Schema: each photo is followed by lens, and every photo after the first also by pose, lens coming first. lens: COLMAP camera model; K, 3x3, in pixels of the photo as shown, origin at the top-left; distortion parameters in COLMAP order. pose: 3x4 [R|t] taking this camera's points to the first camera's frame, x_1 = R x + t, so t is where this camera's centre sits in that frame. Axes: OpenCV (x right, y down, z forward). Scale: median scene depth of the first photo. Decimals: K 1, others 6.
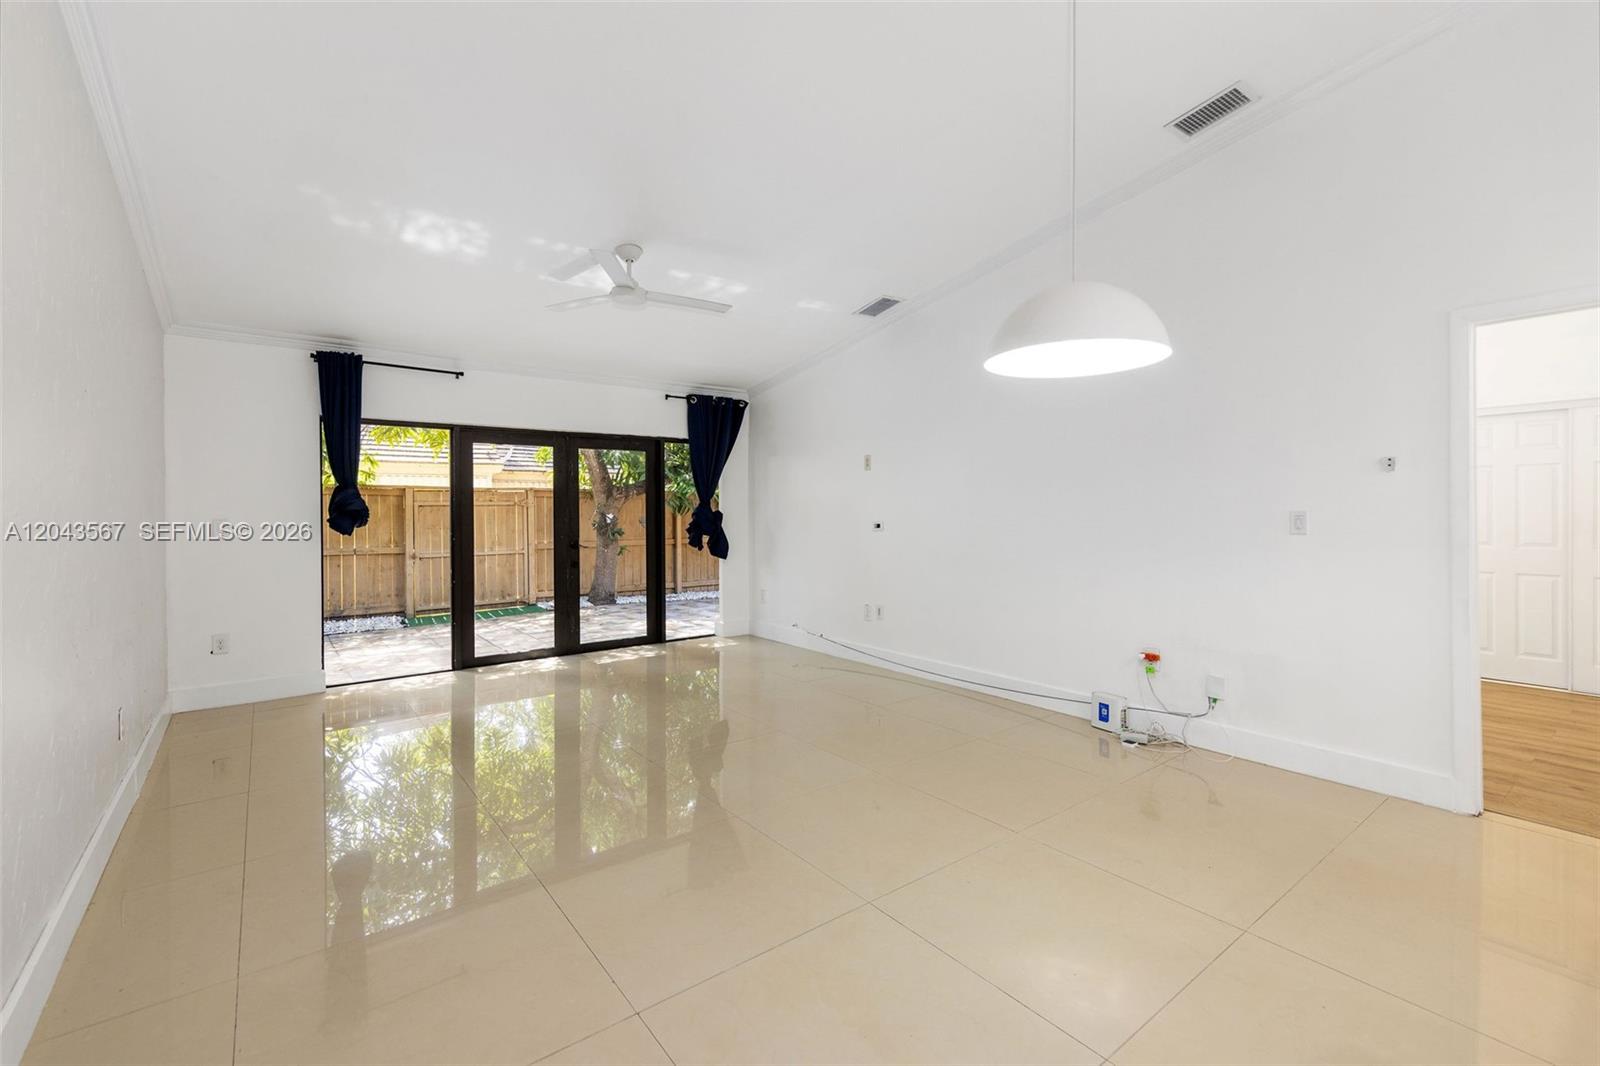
lens RADIAL K [[691.2, 0, 805.1], [0, 691.2, 517.5], [0, 0, 1]] dist [0.002062, 0.000110]
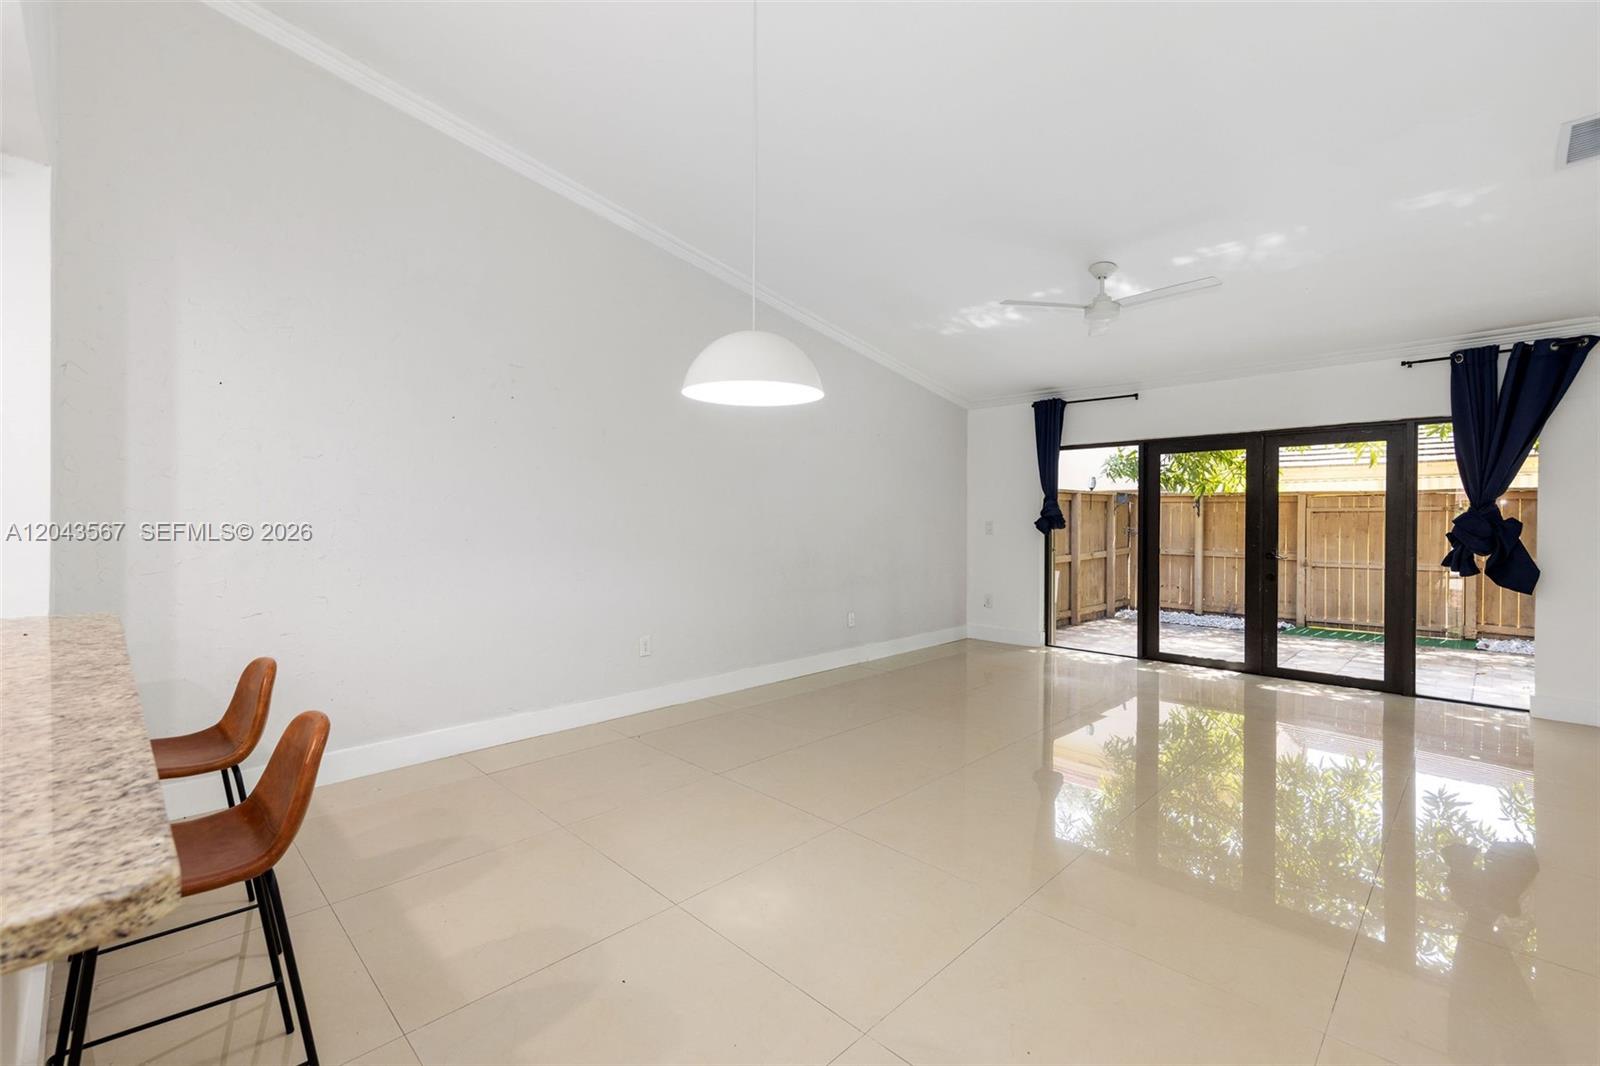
lens RADIAL K [[691.2, 0, 805.1], [0, 691.2, 517.5], [0, 0, 1]] dist [0.002062, 0.000110]
pose [[0.119540, 0.004725, -0.992818, 0.449558], [-0.013582, 0.999903, 0.003123, -0.004078], [0.992737, 0.013111, 0.119592, 0.268029]]
